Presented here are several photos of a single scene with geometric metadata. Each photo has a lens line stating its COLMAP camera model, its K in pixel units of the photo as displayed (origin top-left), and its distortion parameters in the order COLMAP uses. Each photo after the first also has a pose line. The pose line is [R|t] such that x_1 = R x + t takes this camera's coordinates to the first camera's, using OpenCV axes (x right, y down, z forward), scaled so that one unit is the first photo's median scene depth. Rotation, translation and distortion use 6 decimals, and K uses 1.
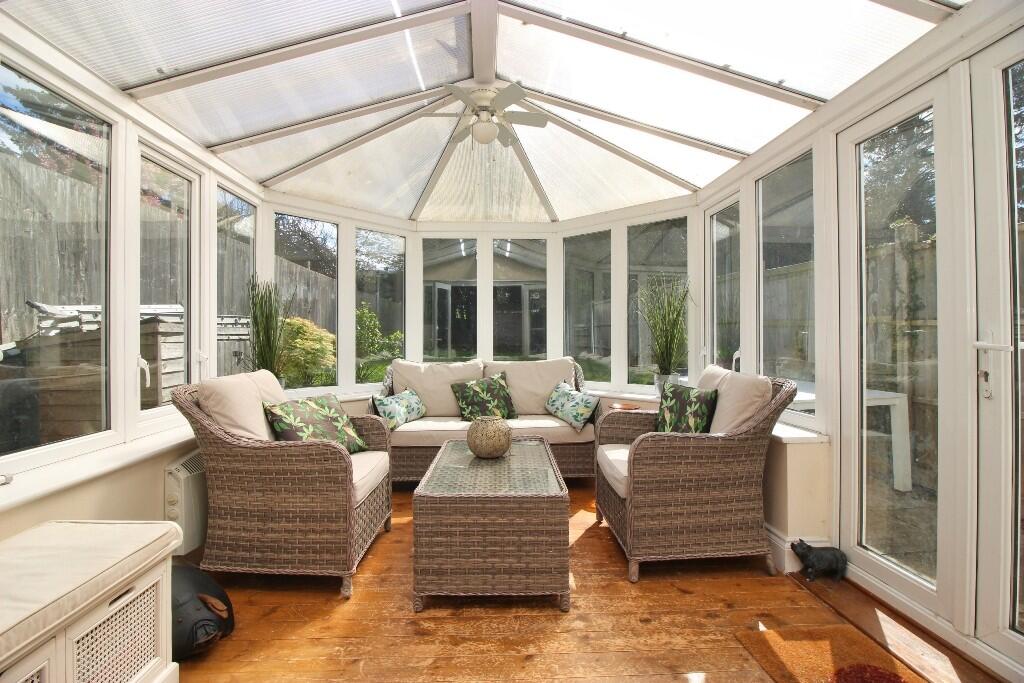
lens RADIAL K [[472.8, 0, 509.4], [0, 472.8, 338.7], [0, 0, 1]] dist [-0.001404, -0.002216]
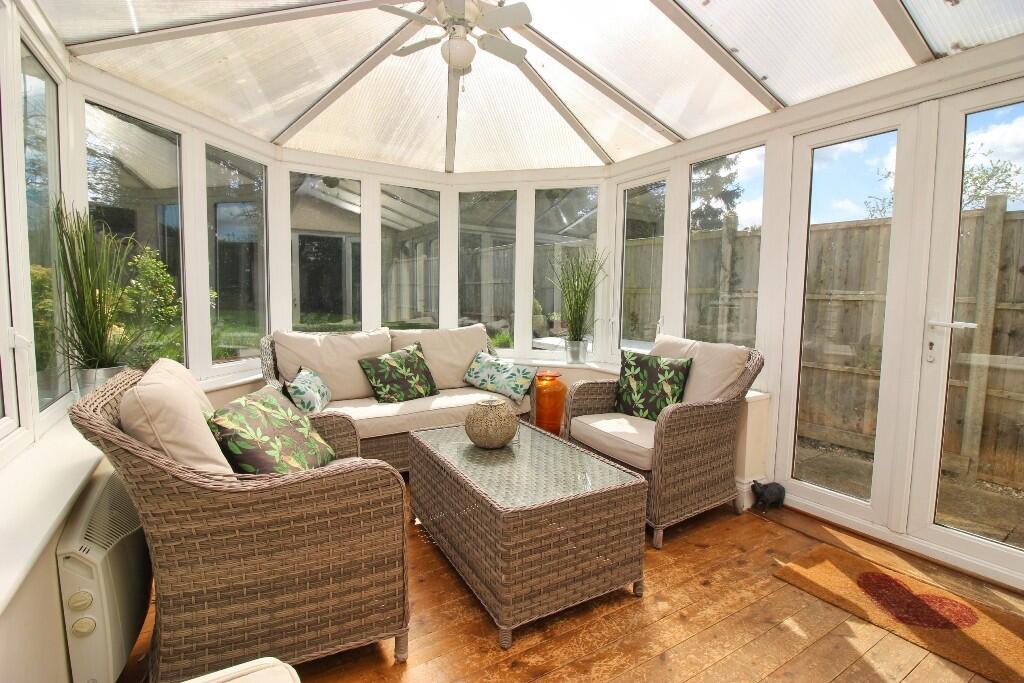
lens RADIAL K [[472.8, 0, 510.5], [0, 472.8, 337.3], [0, 0, 1]] dist [-0.001404, -0.002216]
pose [[0.878761, -0.025628, 0.476574, -0.424788], [-0.016740, 0.996288, 0.084442, -0.023973], [-0.476969, -0.082182, 0.875069, 0.239210]]
